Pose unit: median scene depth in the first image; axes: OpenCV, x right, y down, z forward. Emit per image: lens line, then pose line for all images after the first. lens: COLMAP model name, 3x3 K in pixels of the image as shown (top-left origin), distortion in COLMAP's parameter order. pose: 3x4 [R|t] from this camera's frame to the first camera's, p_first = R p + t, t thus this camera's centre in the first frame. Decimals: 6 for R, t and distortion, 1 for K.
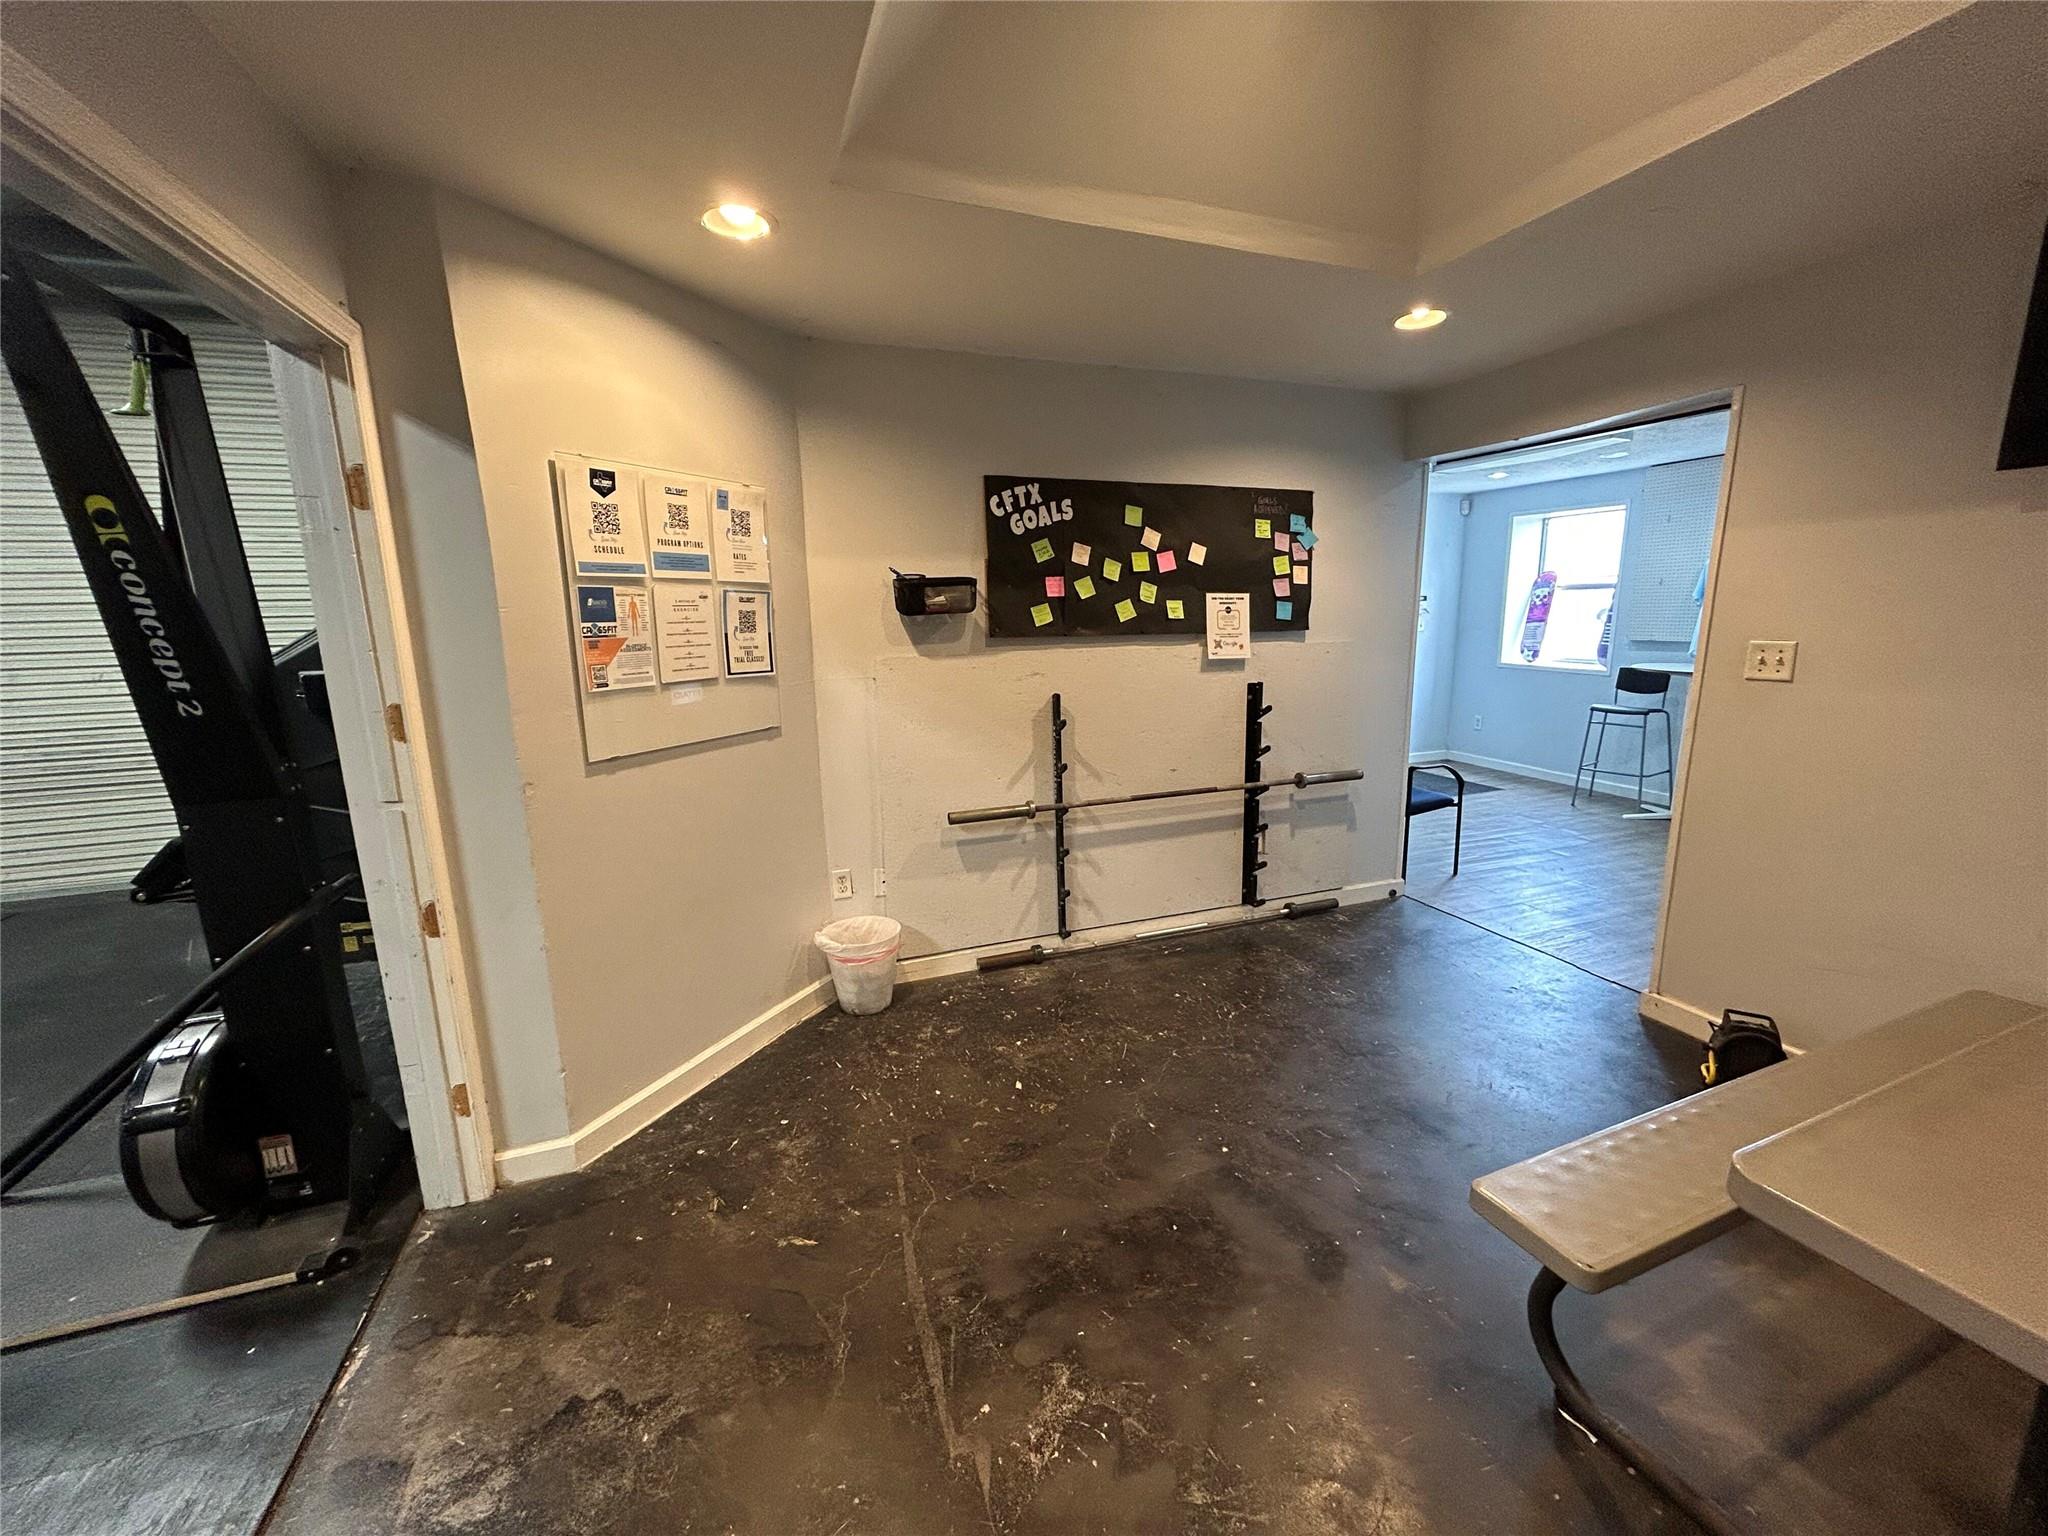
lens RADIAL K [[819.7, 0, 1030.2], [0, 819.7, 764.9], [0, 0, 1]] dist [0.000504, -0.000041]
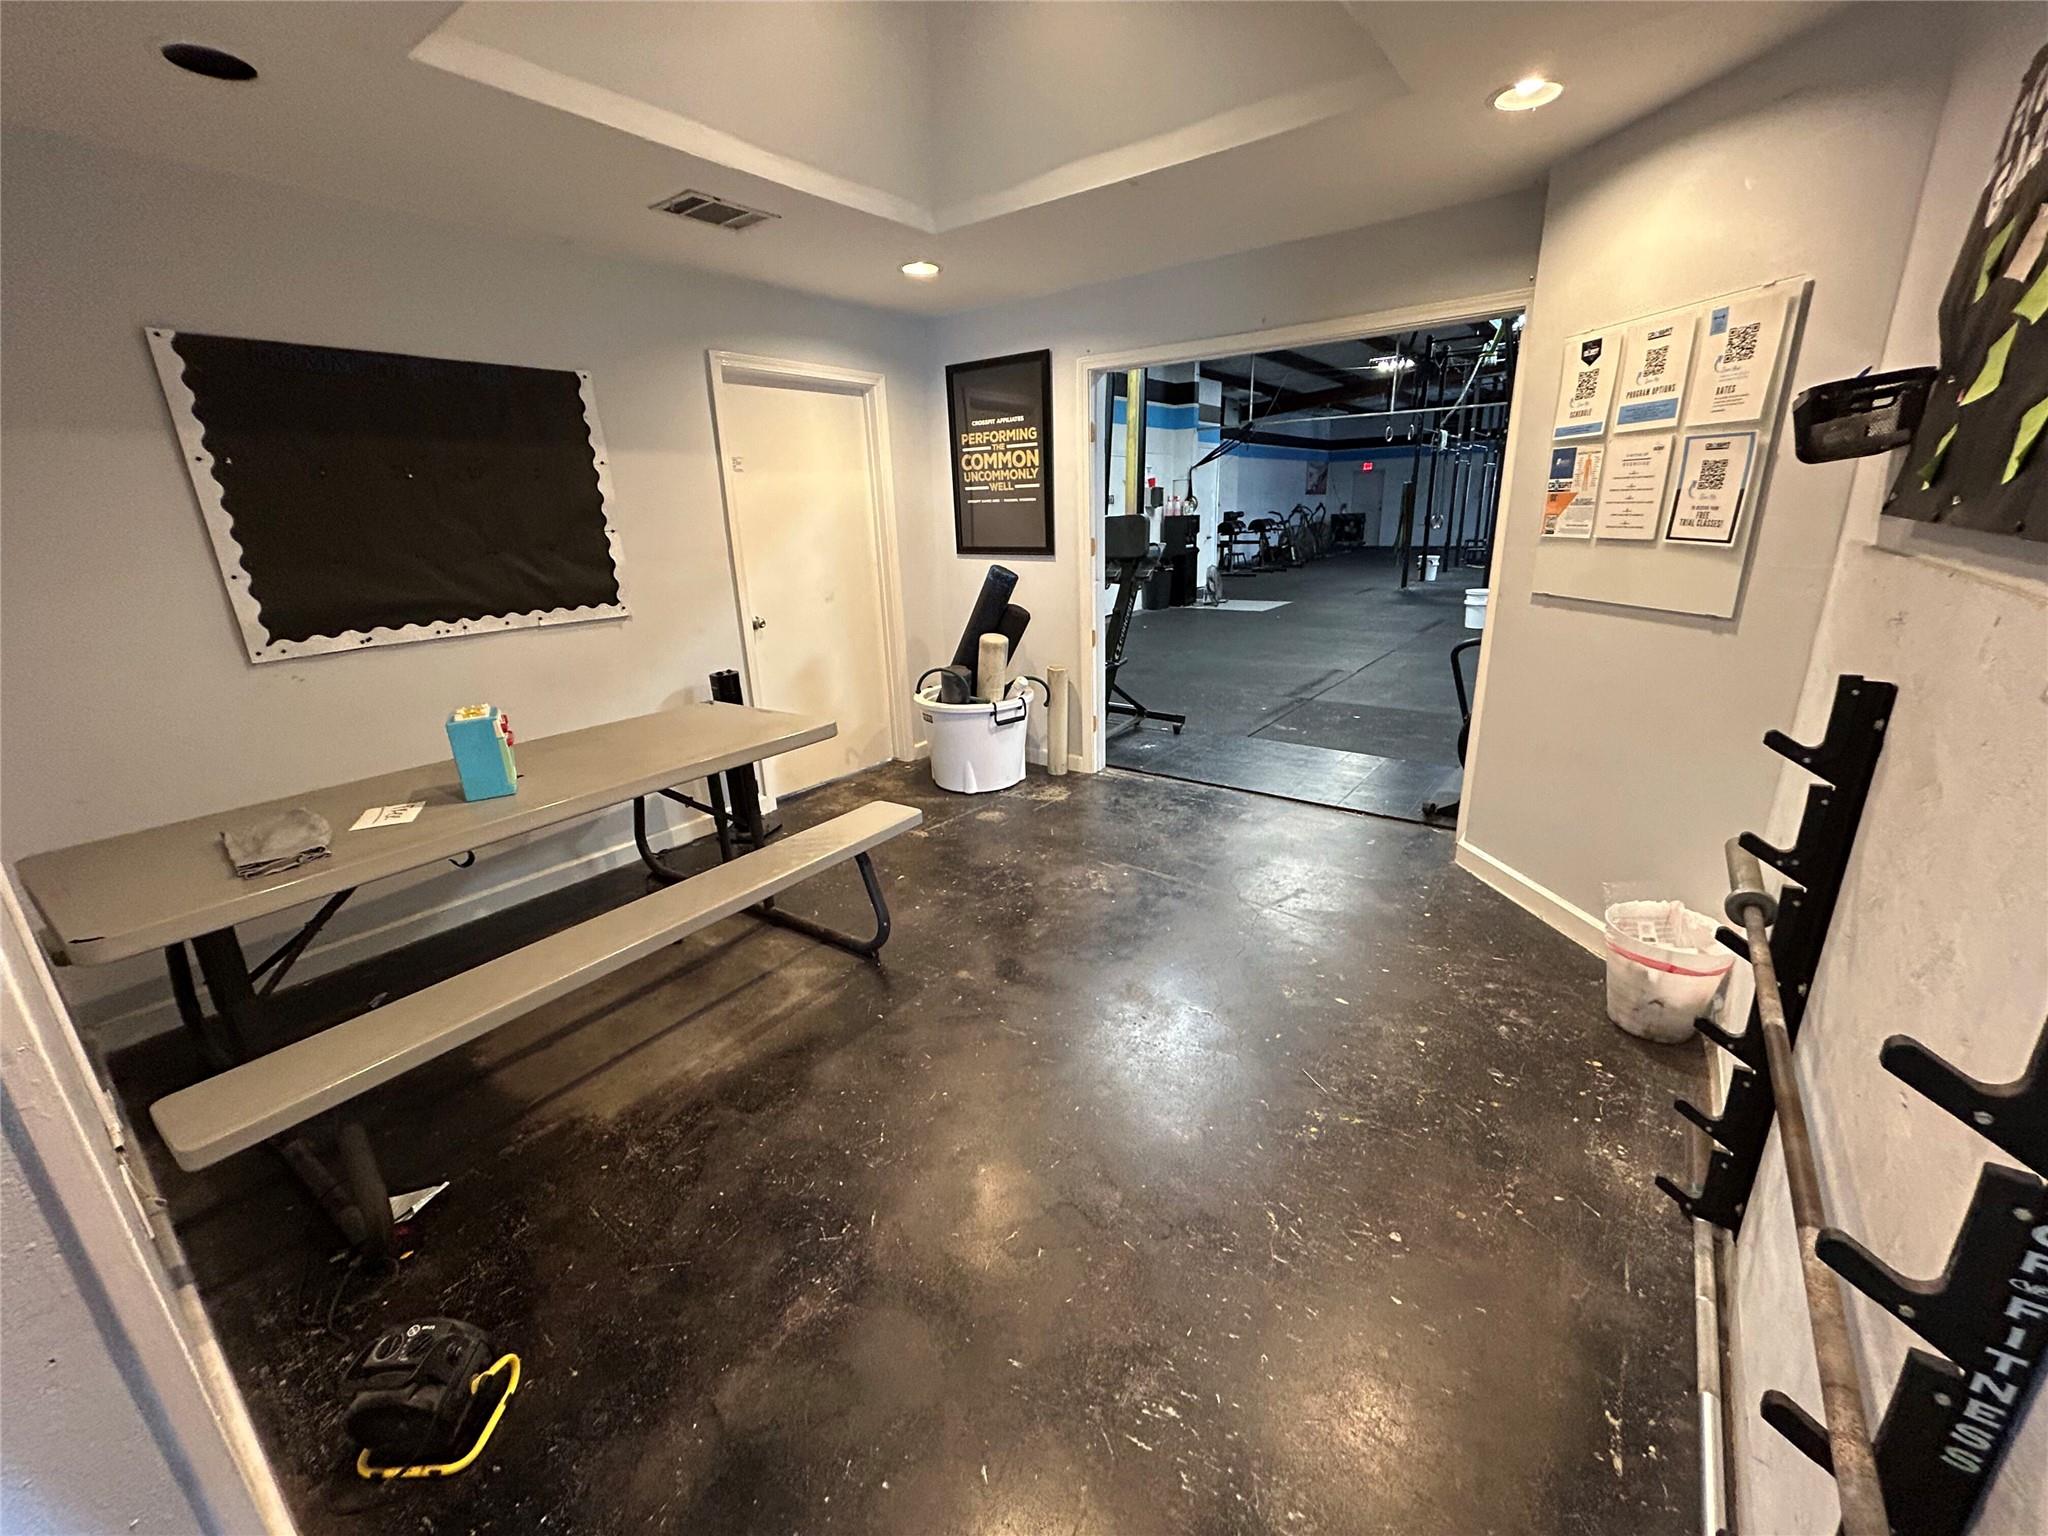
lens RADIAL K [[810.7, 0, 1029.2], [0, 810.7, 760.0], [0, 0, 1]] dist [0.002296, 0.000223]
pose [[-0.839954, 0.204449, -0.502671, 0.745382], [-0.053507, 0.890596, 0.451637, -0.274793], [0.540014, 0.406250, -0.737120, 1.474468]]
